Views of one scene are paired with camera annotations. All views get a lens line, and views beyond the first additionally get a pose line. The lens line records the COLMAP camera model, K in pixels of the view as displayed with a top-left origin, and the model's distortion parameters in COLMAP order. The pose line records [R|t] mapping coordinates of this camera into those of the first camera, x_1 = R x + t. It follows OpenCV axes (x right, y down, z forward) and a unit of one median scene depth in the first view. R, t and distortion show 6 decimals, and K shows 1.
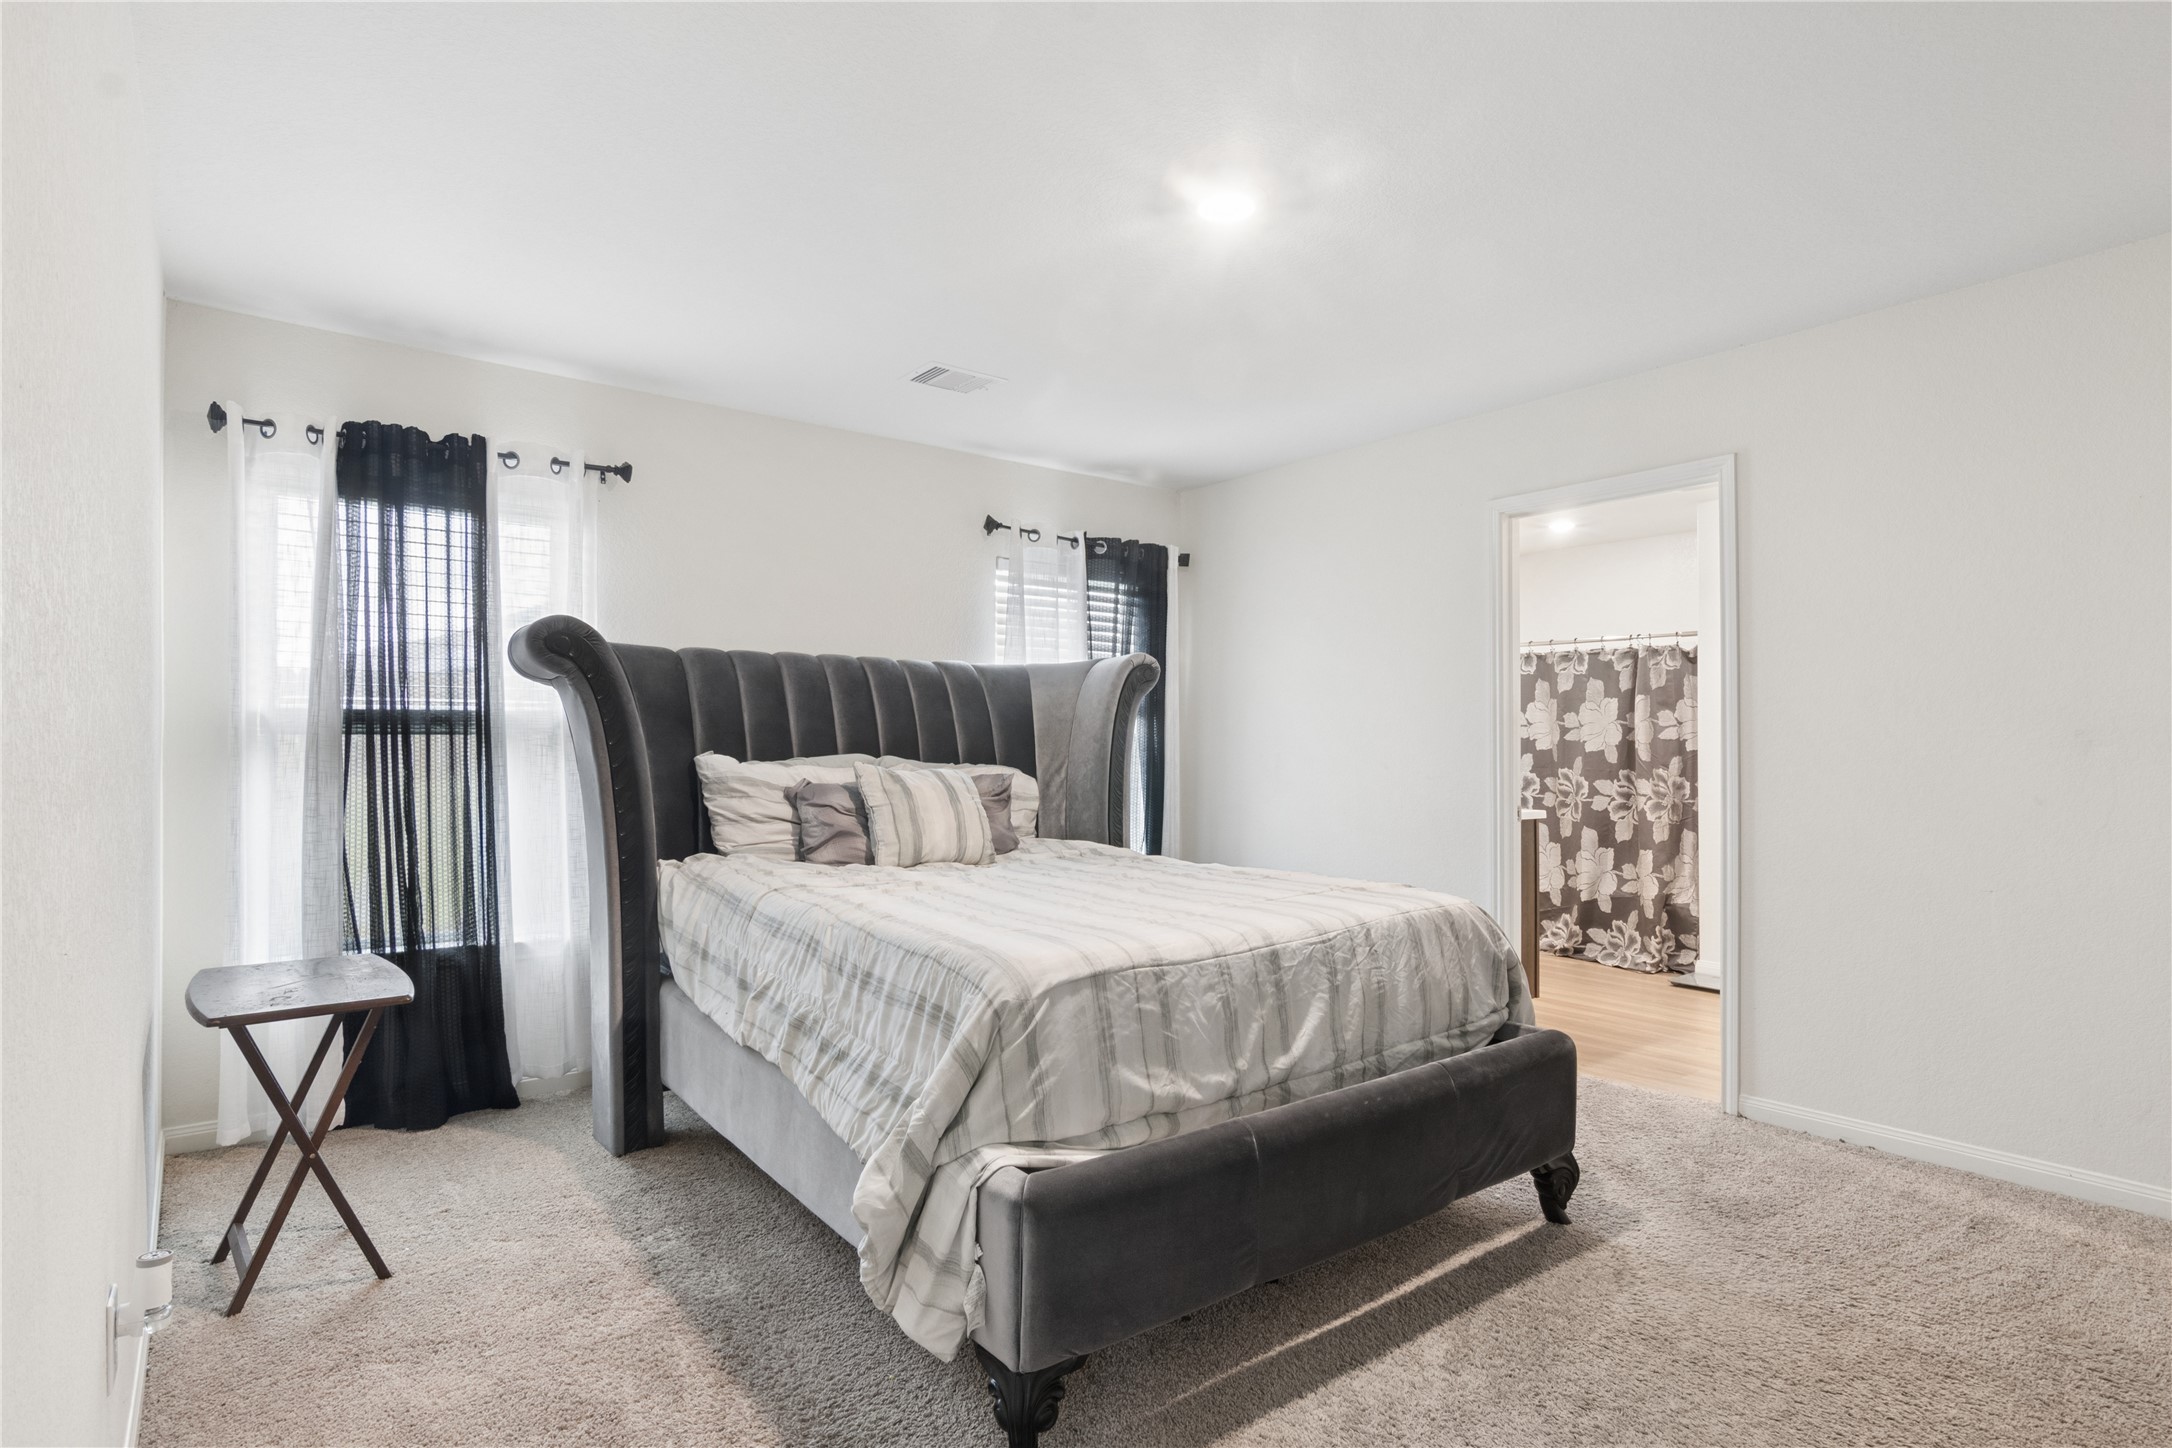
lens RADIAL K [[1136.2, 0, 1088.2], [0, 1136.2, 751.1], [0, 0, 1]] dist [0.000800, 0.000131]
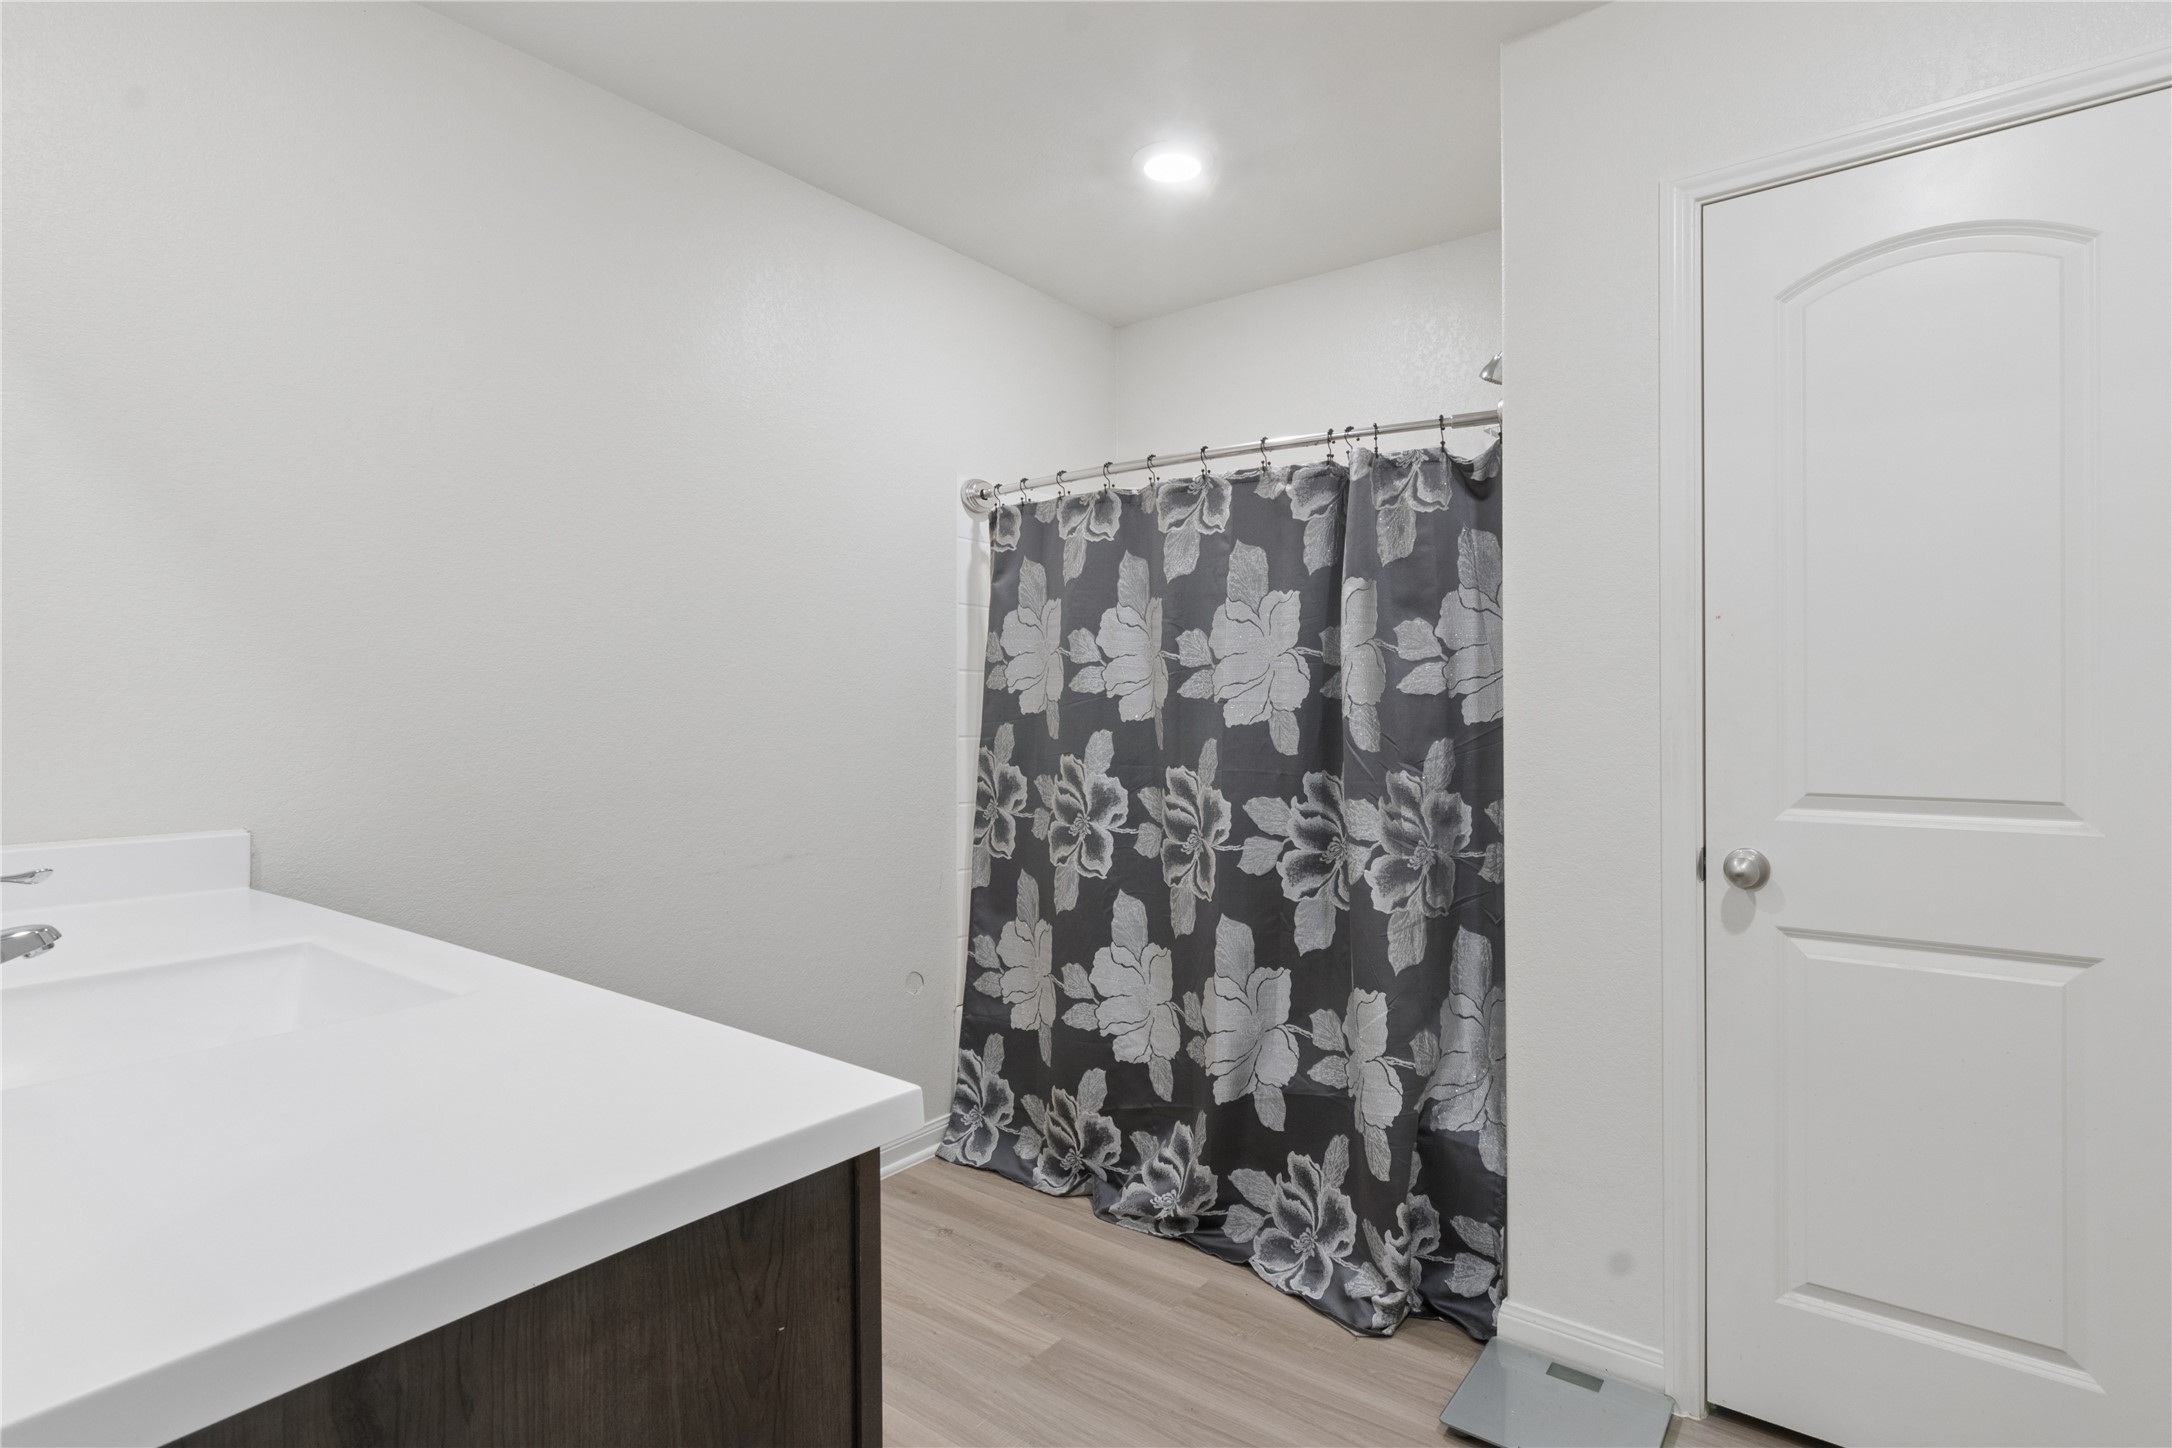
lens RADIAL K [[1102.3, 0, 1086.0], [0, 1102.3, 724.0], [0, 0, 1]] dist [0.001558, 0.000399]
pose [[0.970329, -0.003835, 0.241758, 0.301592], [0.002305, 0.999975, 0.006612, -0.002989], [-0.241778, -0.005858, 0.970314, 0.646986]]
